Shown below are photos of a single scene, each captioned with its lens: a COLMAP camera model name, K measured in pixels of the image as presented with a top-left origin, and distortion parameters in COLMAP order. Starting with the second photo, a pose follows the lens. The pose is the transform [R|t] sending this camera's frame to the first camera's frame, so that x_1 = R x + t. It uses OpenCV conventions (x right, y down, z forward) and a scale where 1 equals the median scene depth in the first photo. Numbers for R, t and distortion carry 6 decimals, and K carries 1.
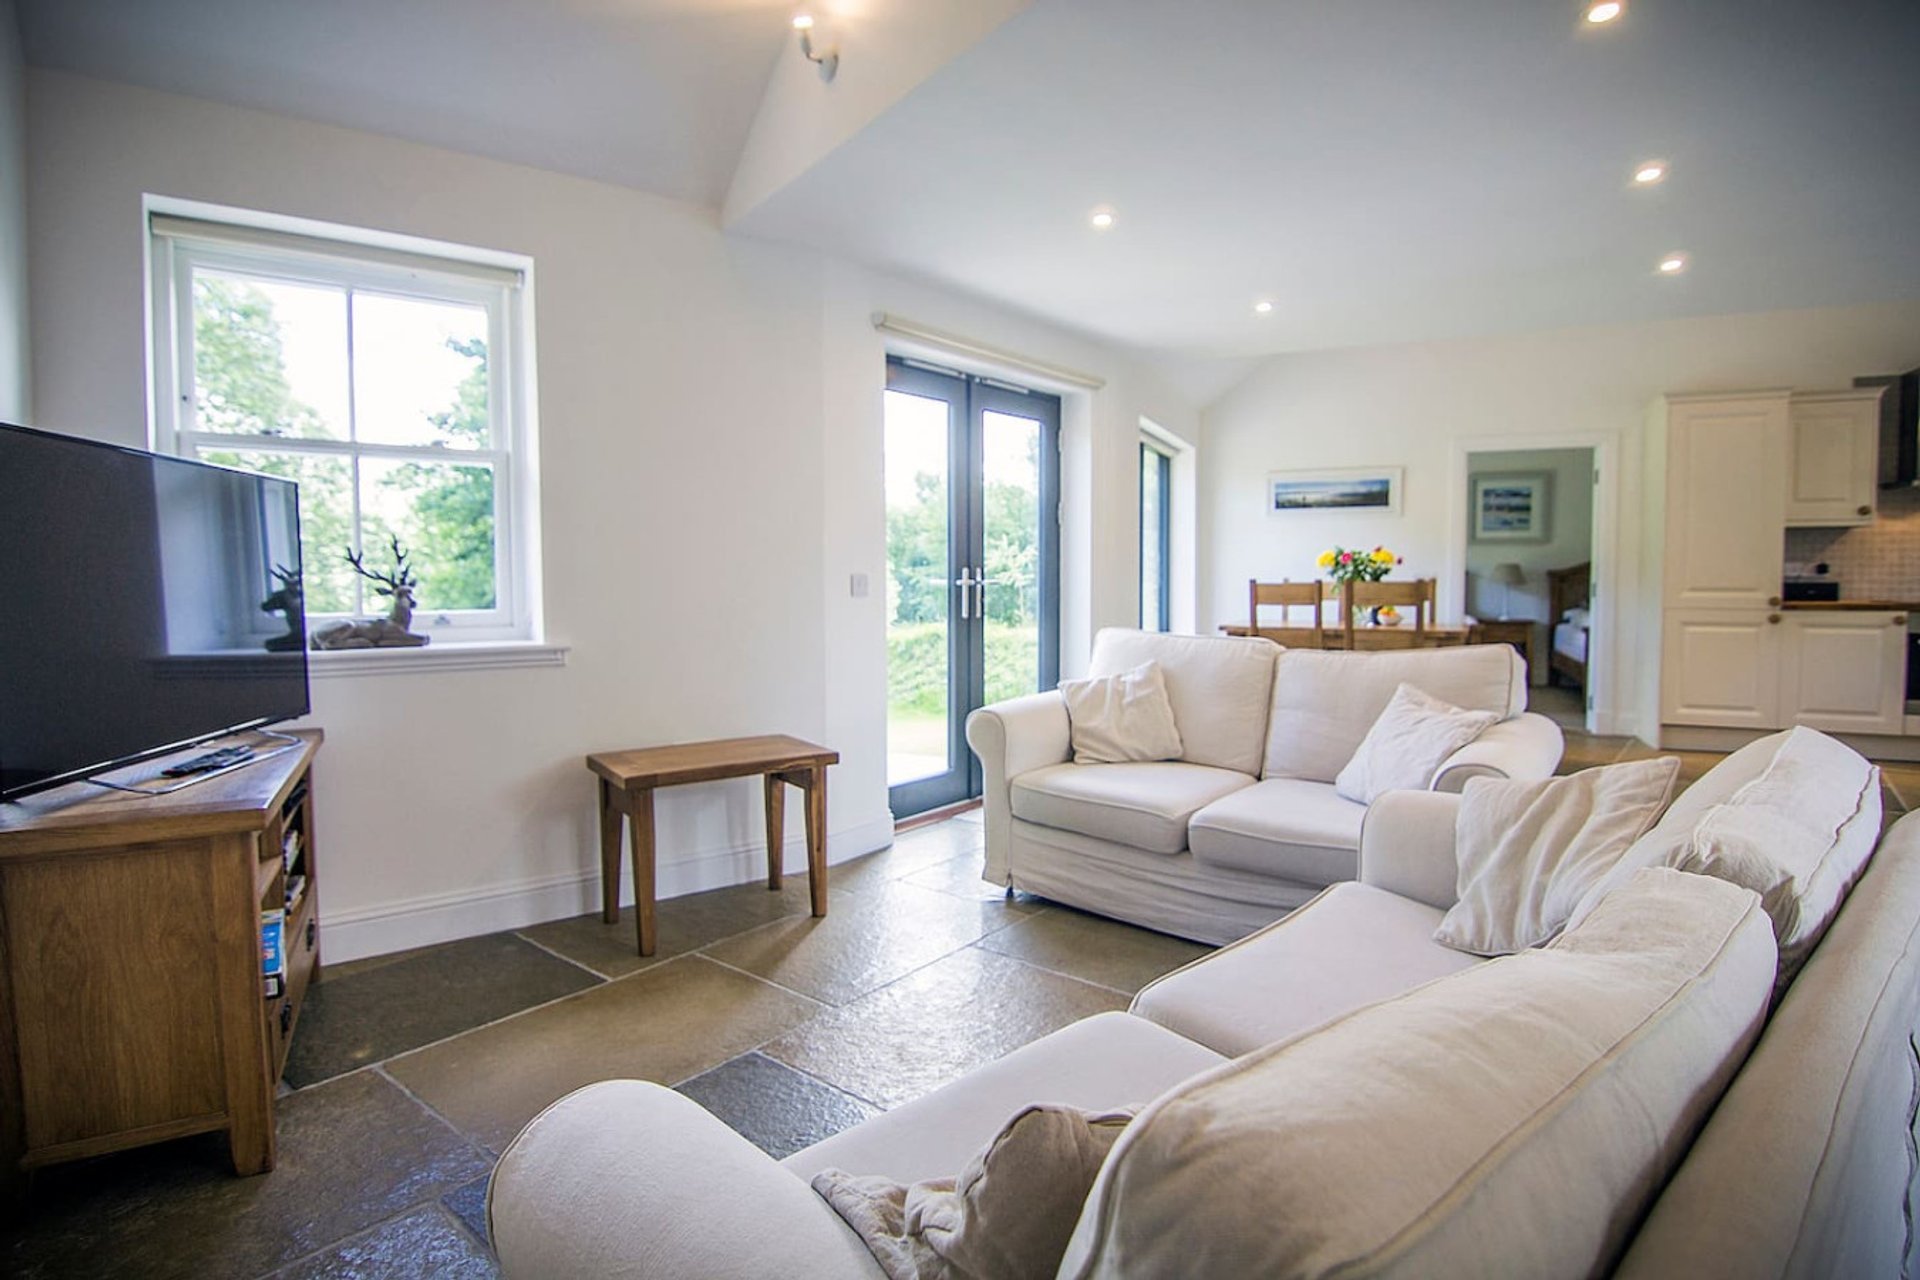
lens RADIAL K [[1006.0, 0, 966.5], [0, 1006.0, 635.1], [0, 0, 1]] dist [-0.012184, -0.003489]
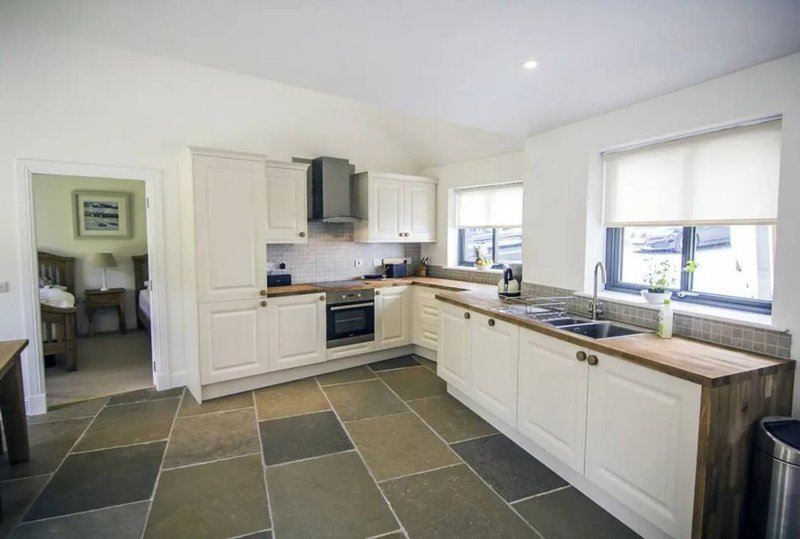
lens RADIAL K [[422.6, 0, 408.4], [0, 422.6, 264.2], [0, 0, 1]] dist [-0.014973, -0.001537]
pose [[0.487155, -0.053603, 0.871669, 0.311683], [0.044709, 0.998337, 0.036406, -0.082564], [-0.872170, 0.021236, 0.488742, 0.428210]]
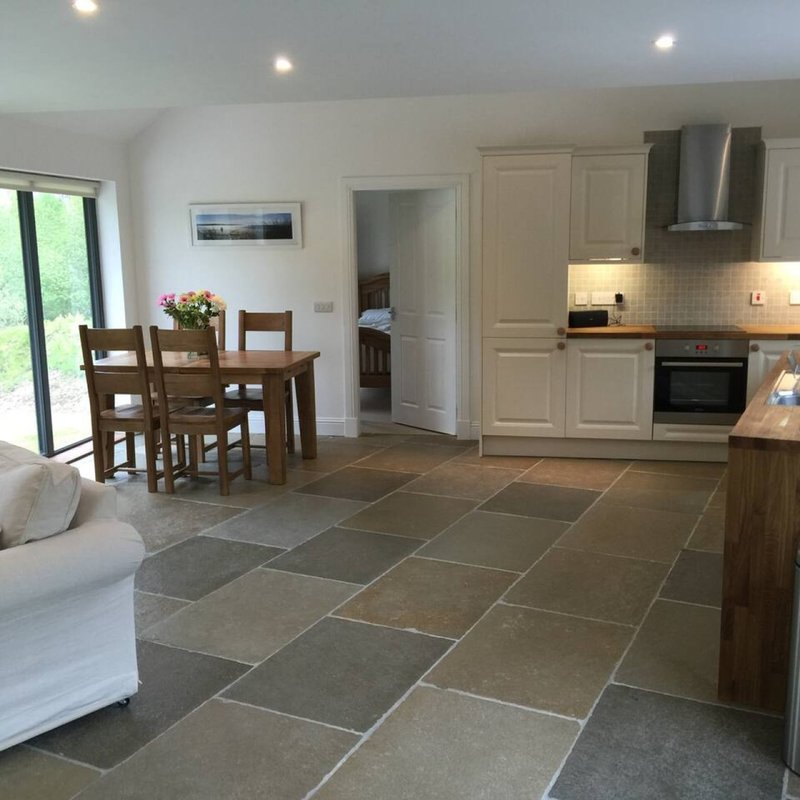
lens RADIAL K [[911.7, 0, 398.6], [0, 911.7, 405.1], [0, 0, 1]] dist [0.046438, 0.000000]
pose [[0.978376, -0.042635, 0.202394, 0.358817], [0.018525, 0.992654, 0.119559, -0.071359], [-0.206005, -0.113225, 0.971978, -0.019117]]
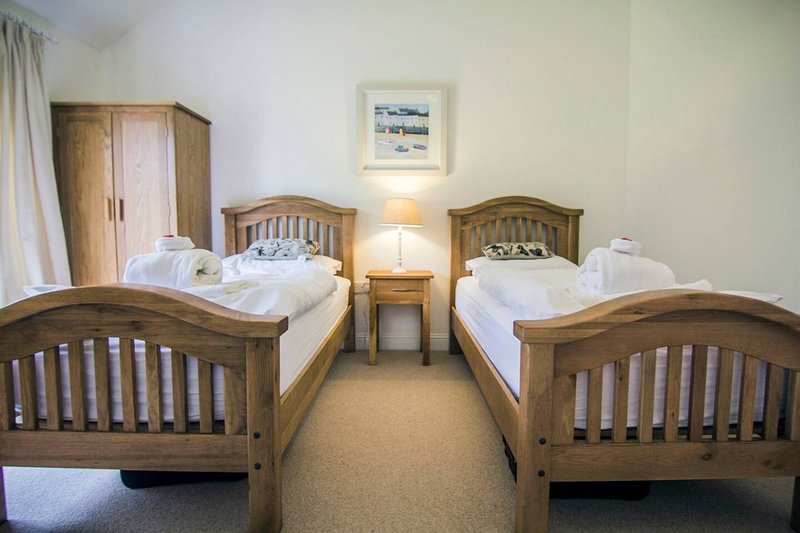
lens RADIAL K [[419.2, 0, 401.6], [0, 419.2, 264.7], [0, 0, 1]] dist [-0.012184, -0.003489]
pose [[0.927664, -0.015955, 0.373075, 0.619776], [0.008978, 0.999751, 0.020432, -0.040120], [-0.373308, -0.015604, 0.927576, 1.035062]]
